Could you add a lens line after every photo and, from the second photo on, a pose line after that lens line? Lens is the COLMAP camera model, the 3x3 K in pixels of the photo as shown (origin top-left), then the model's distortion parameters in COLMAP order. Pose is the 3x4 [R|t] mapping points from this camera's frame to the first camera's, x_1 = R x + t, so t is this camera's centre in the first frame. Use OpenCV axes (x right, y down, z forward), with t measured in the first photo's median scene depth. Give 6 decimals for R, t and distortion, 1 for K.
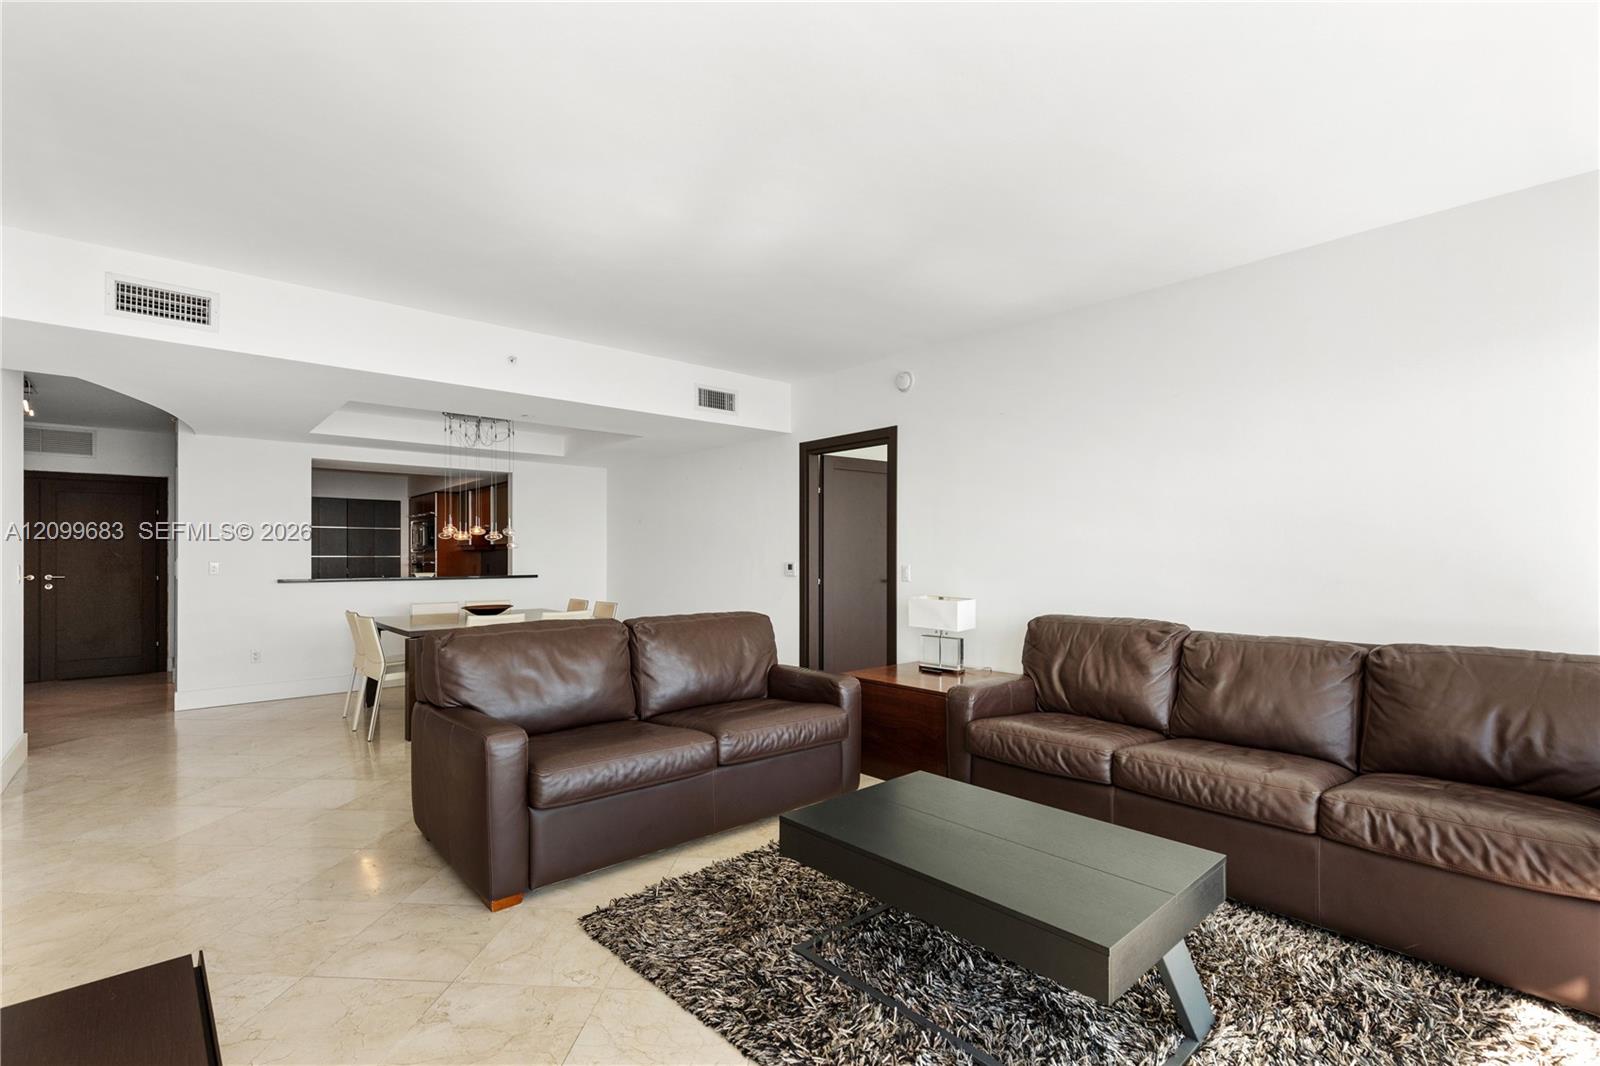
lens RADIAL K [[725.2, 0, 792.7], [0, 725.2, 550.8], [0, 0, 1]] dist [0.001666, 0.000353]
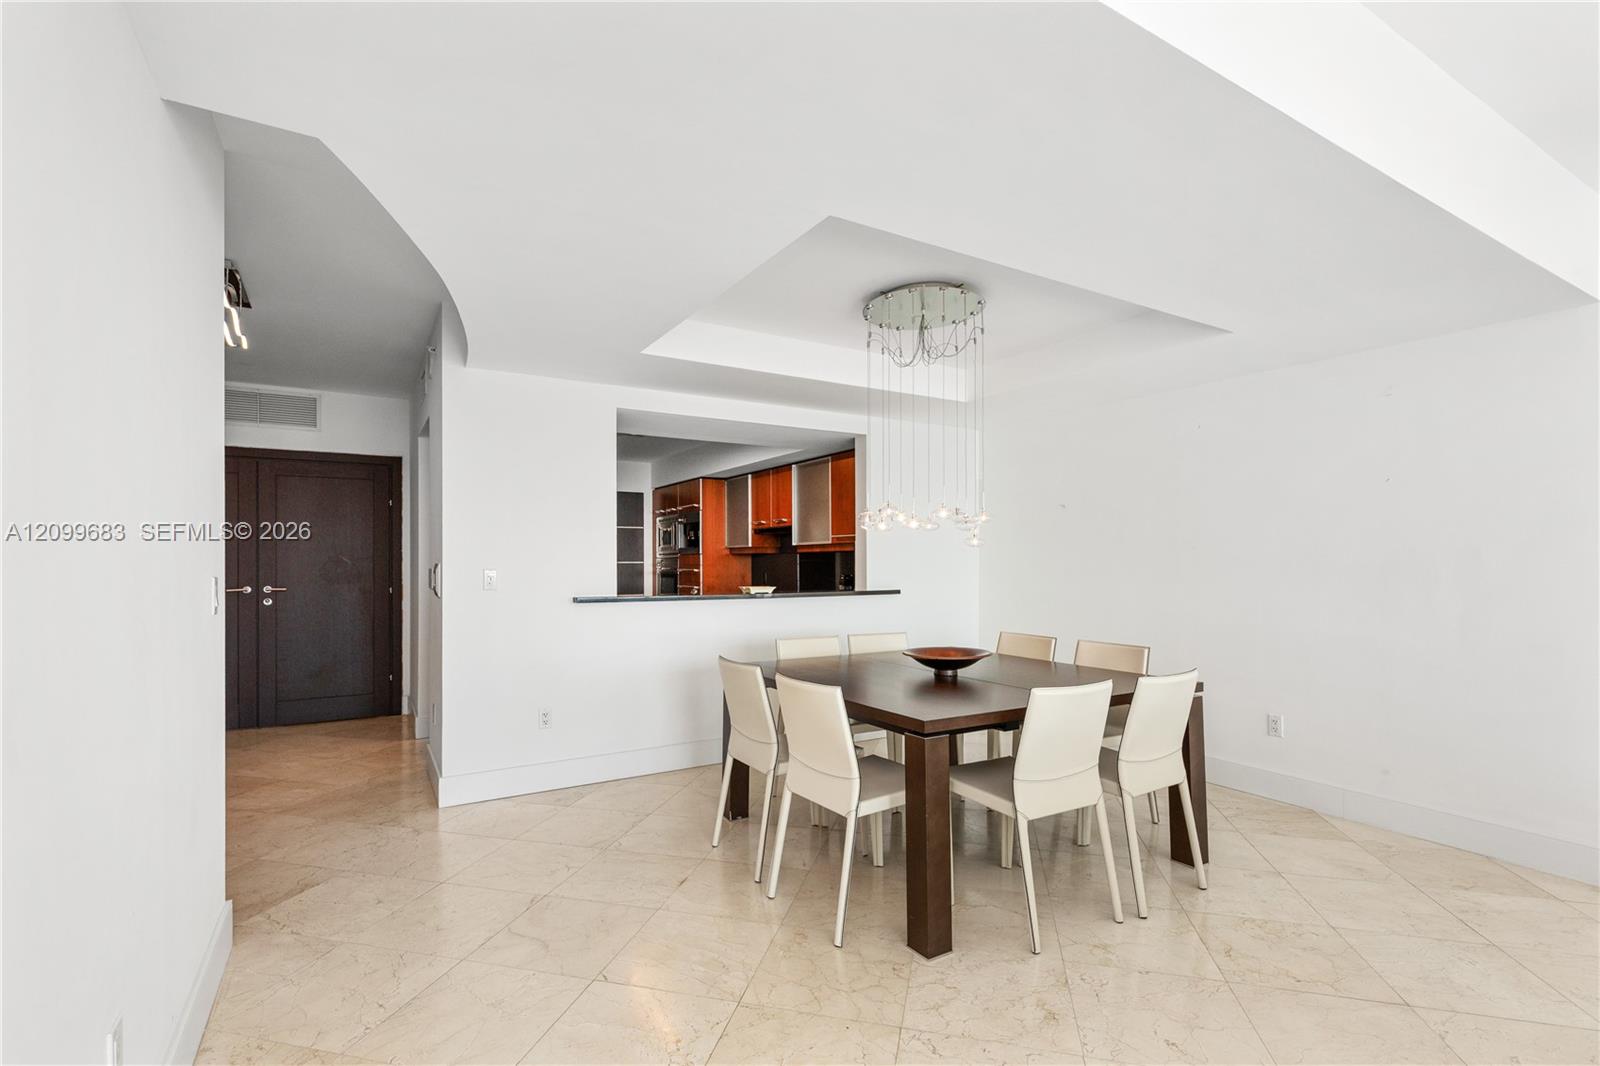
lens RADIAL K [[748.0, 0, 795.9], [0, 748.0, 559.3], [0, 0, 1]] dist [-0.000958, -0.000208]
pose [[0.983103, -0.000721, -0.183054, -0.344385], [0.001276, 0.999995, 0.002915, 0.003738], [0.183051, -0.003099, 0.983098, 0.339072]]
